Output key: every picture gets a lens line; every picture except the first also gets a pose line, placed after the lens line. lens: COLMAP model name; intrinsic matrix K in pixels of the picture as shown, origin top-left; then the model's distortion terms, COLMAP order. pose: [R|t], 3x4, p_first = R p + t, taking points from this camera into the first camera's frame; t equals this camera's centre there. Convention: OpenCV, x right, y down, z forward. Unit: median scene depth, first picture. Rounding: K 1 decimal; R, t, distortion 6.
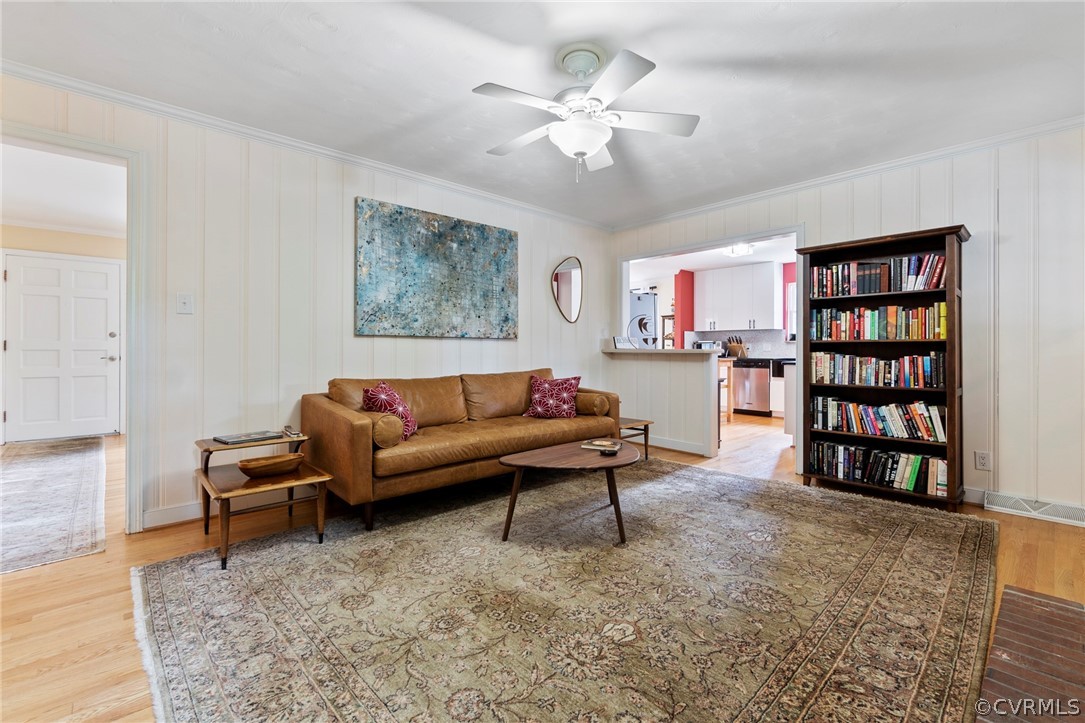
lens RADIAL K [[482.6, 0, 546.9], [0, 482.6, 347.0], [0, 0, 1]] dist [-0.002385, -0.000253]
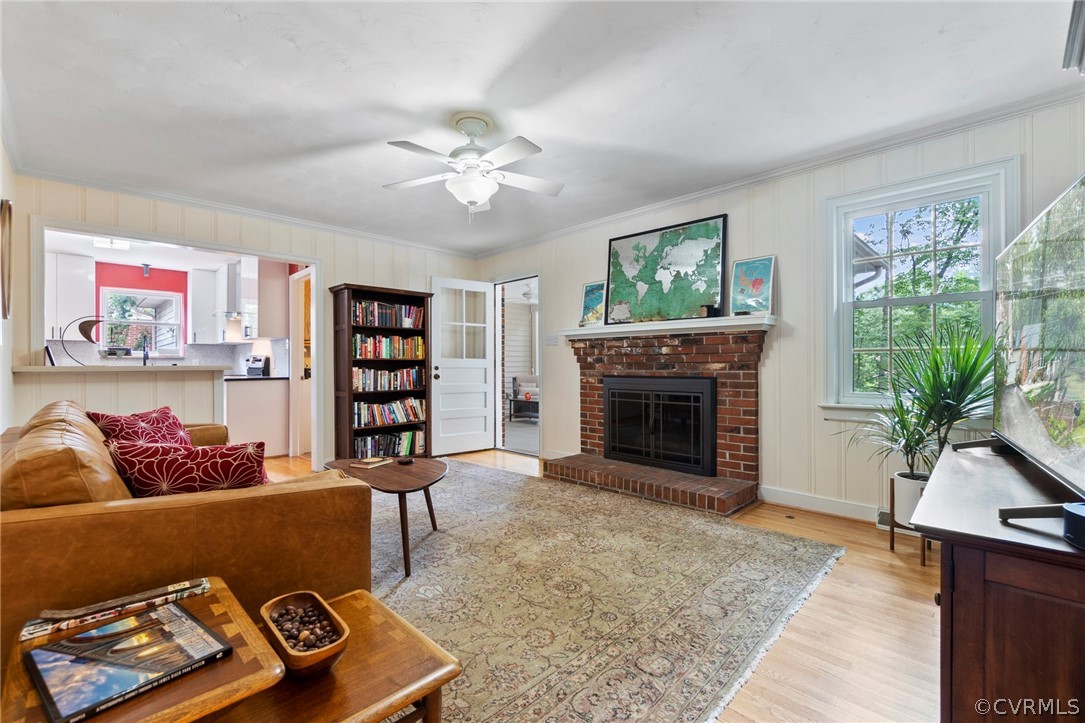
lens RADIAL K [[478.3, 0, 543.2], [0, 478.3, 357.7], [0, 0, 1]] dist [-0.002635, 0.000028]
pose [[-0.065999, 0.012252, 0.997744, -0.820068], [-0.001286, 0.999923, -0.012364, 0.000154], [-0.997819, -0.002099, -0.065978, 0.655348]]
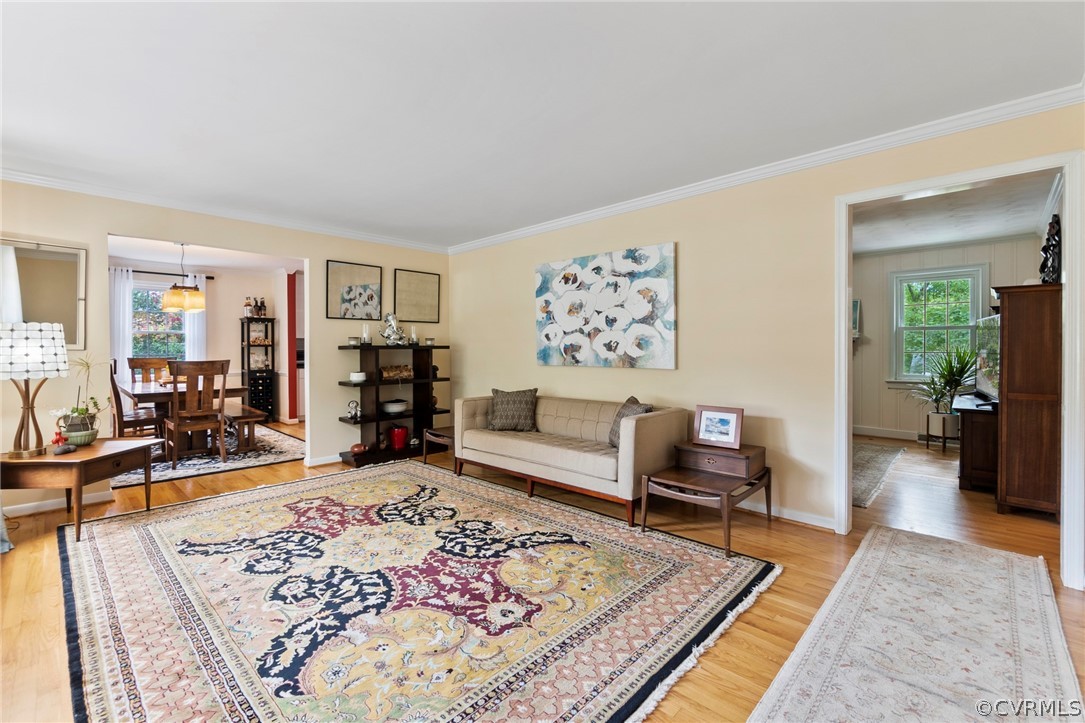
lens RADIAL K [[482.6, 0, 546.9], [0, 482.6, 347.0], [0, 0, 1]] dist [-0.002385, -0.000253]
pose [[-0.088495, 0.006960, 0.996052, -1.662899], [-0.004314, 0.999964, -0.007371, -0.027939], [-0.996067, -0.004949, -0.088462, 1.542100]]
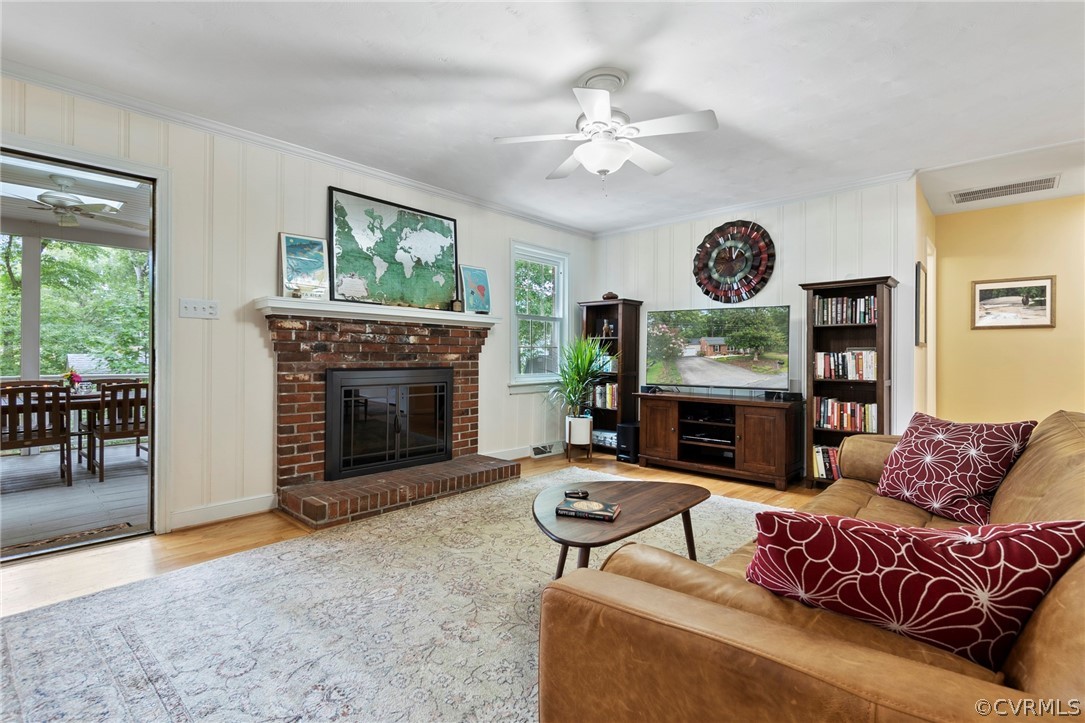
lens RADIAL K [[478.3, 0, 543.2], [0, 478.3, 357.7], [0, 0, 1]] dist [-0.002635, 0.000028]
pose [[-0.996444, -0.003481, -0.084184, 0.204037], [-0.003098, 0.999984, -0.004685, 0.013792], [0.084199, -0.004408, -0.996439, 1.459301]]
